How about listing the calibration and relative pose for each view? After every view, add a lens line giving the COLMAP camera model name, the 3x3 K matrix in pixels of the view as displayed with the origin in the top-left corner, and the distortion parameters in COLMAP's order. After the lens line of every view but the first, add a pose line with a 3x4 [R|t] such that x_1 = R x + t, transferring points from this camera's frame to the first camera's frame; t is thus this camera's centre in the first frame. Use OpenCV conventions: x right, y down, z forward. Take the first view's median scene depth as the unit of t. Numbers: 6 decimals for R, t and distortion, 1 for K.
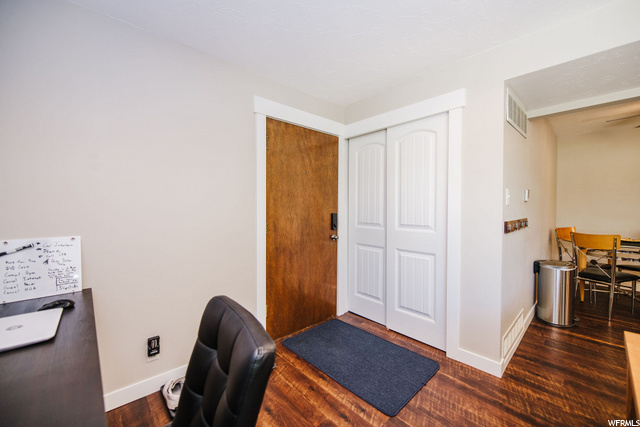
lens RADIAL K [[260.2, 0, 325.4], [0, 260.2, 213.2], [0, 0, 1]] dist [0.006116, -0.002929]
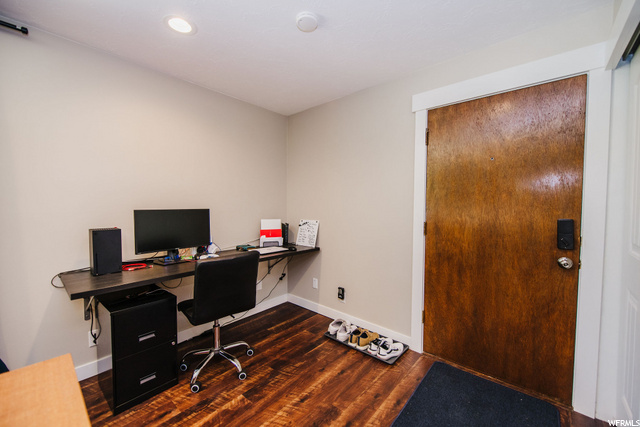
lens RADIAL K [[260.2, 0, 320.3], [0, 260.2, 213.8], [0, 0, 1]] dist [0.006116, -0.002929]
pose [[0.087778, 0.038790, -0.995385, 0.639404], [-0.025332, 0.999005, 0.036697, -0.022863], [0.995818, 0.021994, 0.088673, 0.510786]]
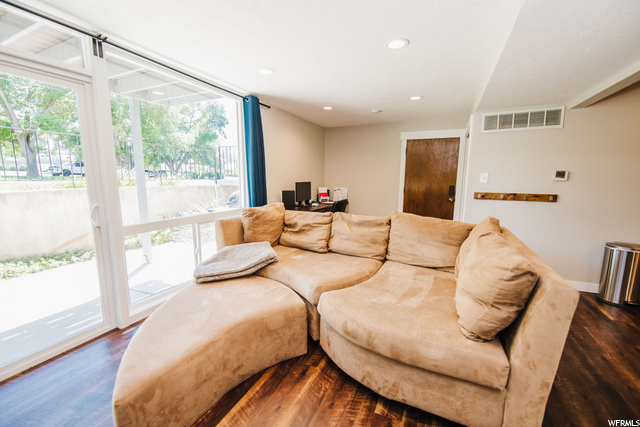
lens RADIAL K [[260.2, 0, 325.2], [0, 260.2, 214.6], [0, 0, 1]] dist [0.006116, -0.002929]
pose [[0.368874, 0.135850, -0.919498, 1.534441], [-0.032018, 0.990531, 0.133500, -0.014373], [0.928928, -0.019805, 0.369731, -0.443434]]
